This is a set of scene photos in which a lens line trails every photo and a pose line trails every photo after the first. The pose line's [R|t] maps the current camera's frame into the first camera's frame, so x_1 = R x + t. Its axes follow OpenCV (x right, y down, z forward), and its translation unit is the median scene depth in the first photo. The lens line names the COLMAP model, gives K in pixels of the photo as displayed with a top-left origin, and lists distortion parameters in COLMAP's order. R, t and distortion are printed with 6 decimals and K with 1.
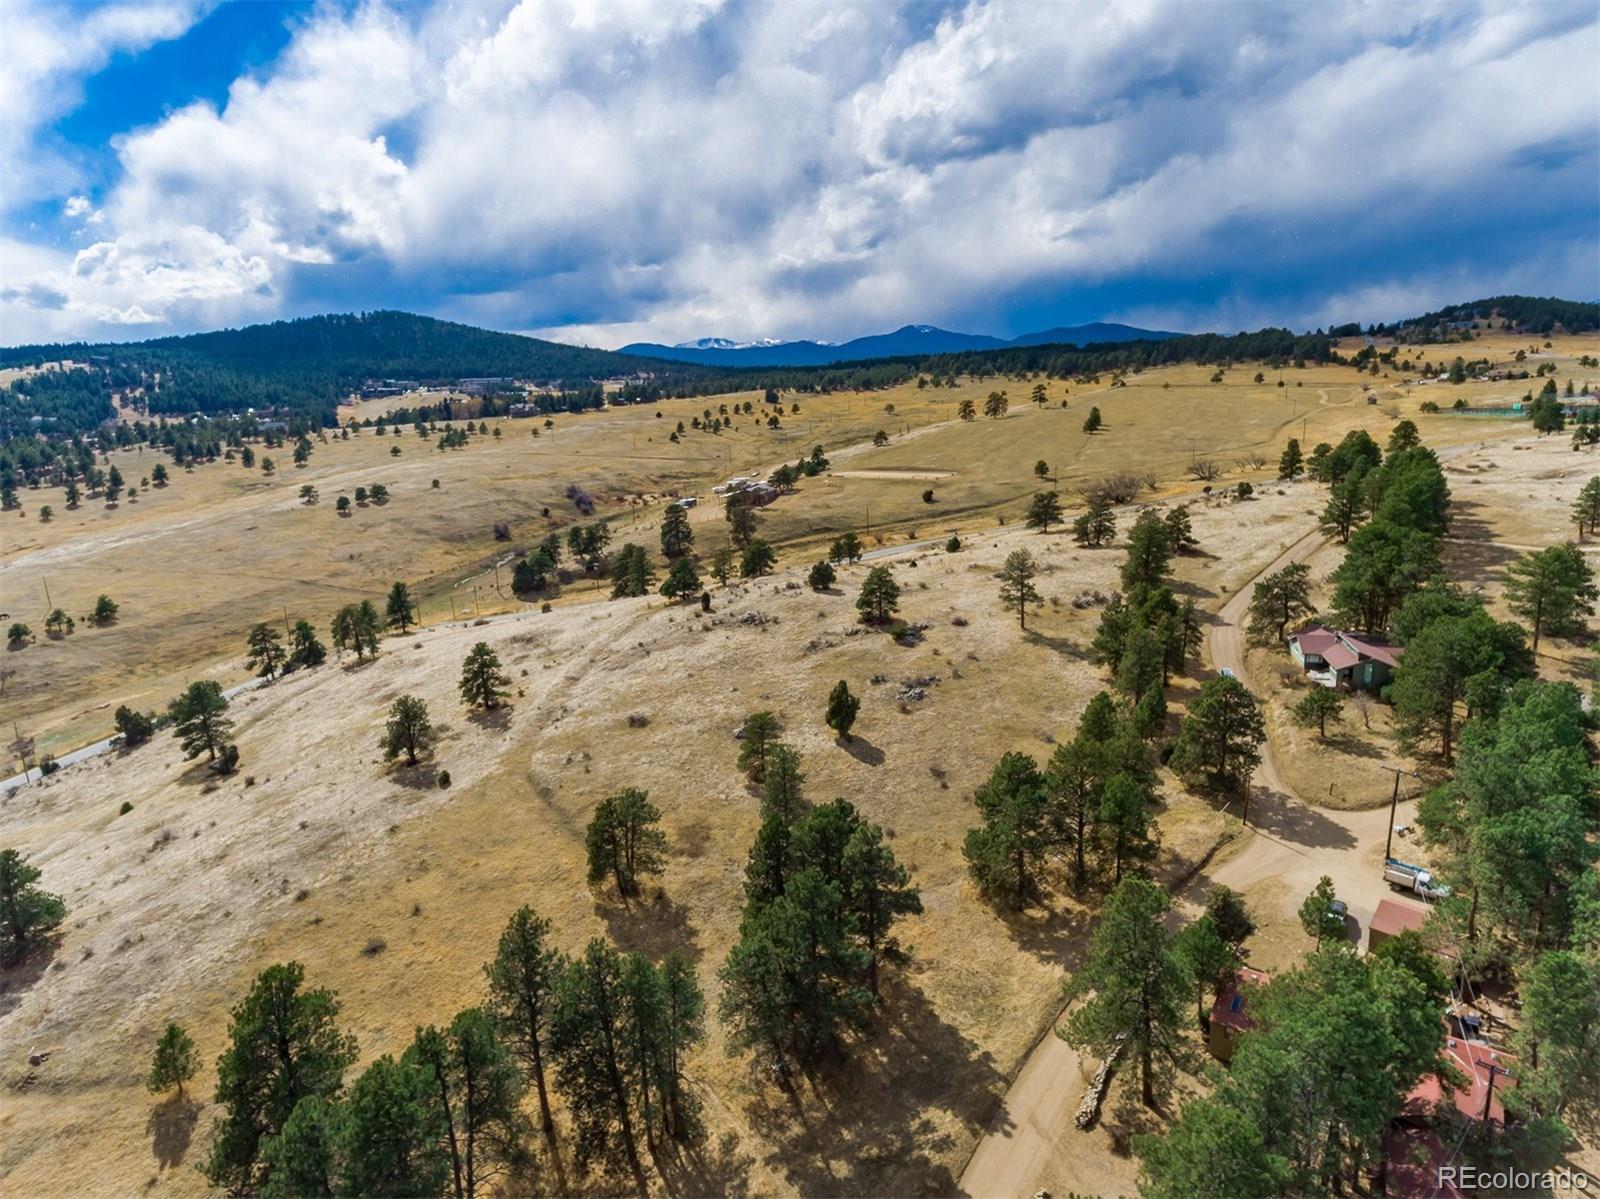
lens RADIAL K [[929.8, 0, 790.8], [0, 929.8, 581.9], [0, 0, 1]] dist [0.023369, -0.001447]
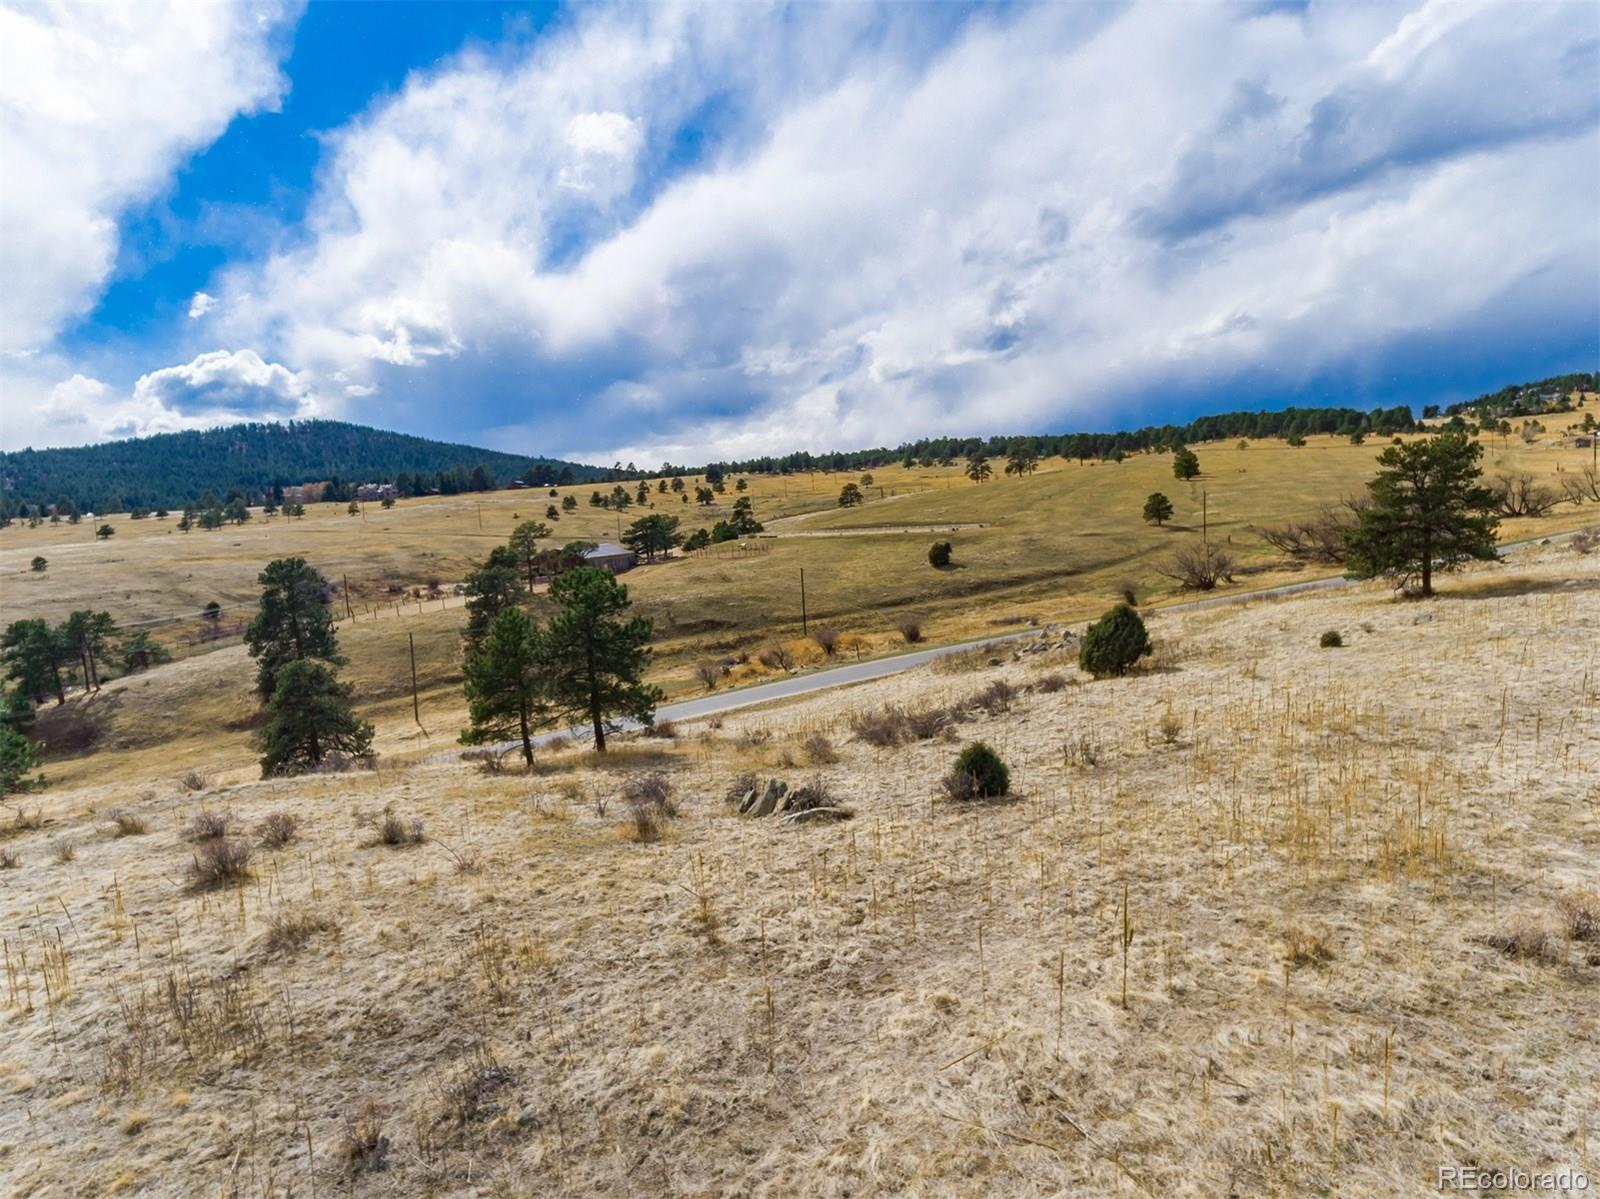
lens RADIAL K [[929.8, 0, 790.8], [0, 929.8, 581.9], [0, 0, 1]] dist [0.023369, -0.001447]
pose [[0.999825, -0.012173, 0.014206, 0.065904], [0.013982, 0.990737, -0.135075, -0.017195], [-0.012430, 0.135250, 0.990734, 0.545147]]
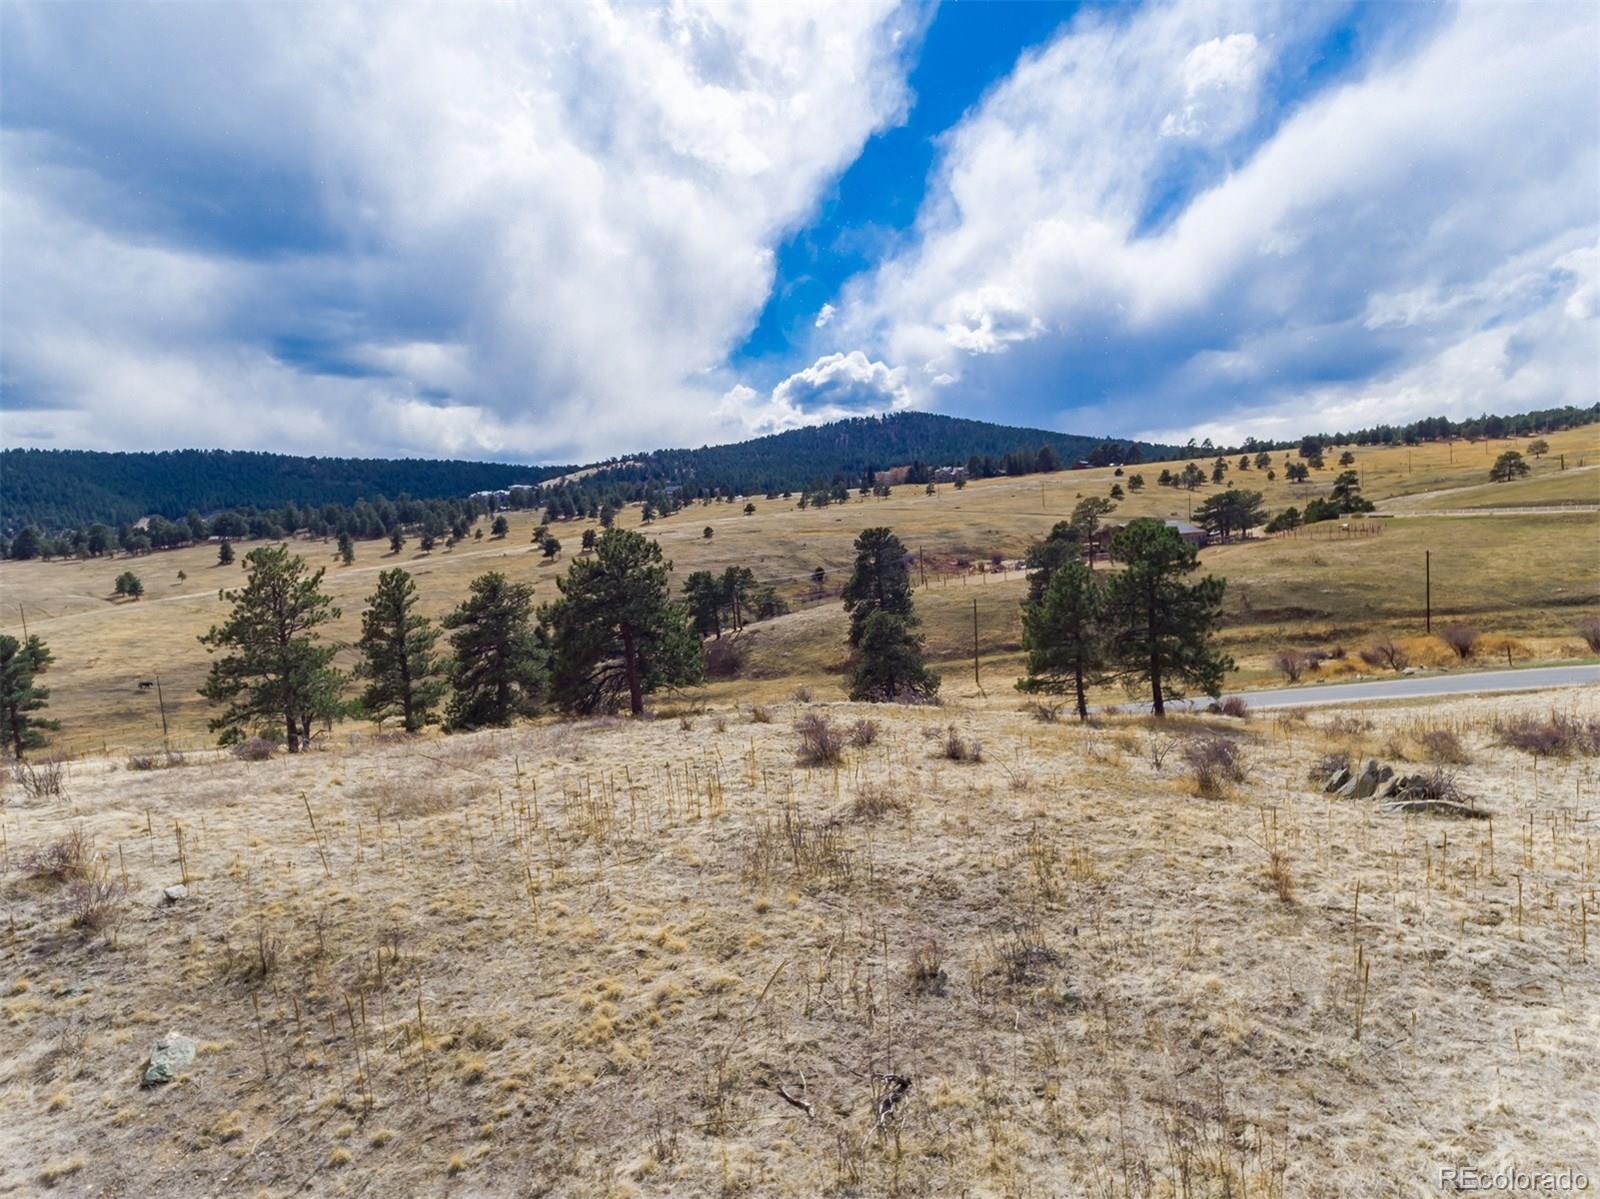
lens RADIAL K [[929.8, 0, 790.8], [0, 929.8, 581.9], [0, 0, 1]] dist [0.023369, -0.001447]
pose [[0.842067, 0.037037, -0.538099, 0.065887], [-0.101214, 0.990768, -0.090195, -0.013786], [0.529791, 0.130414, 0.838042, 0.545064]]
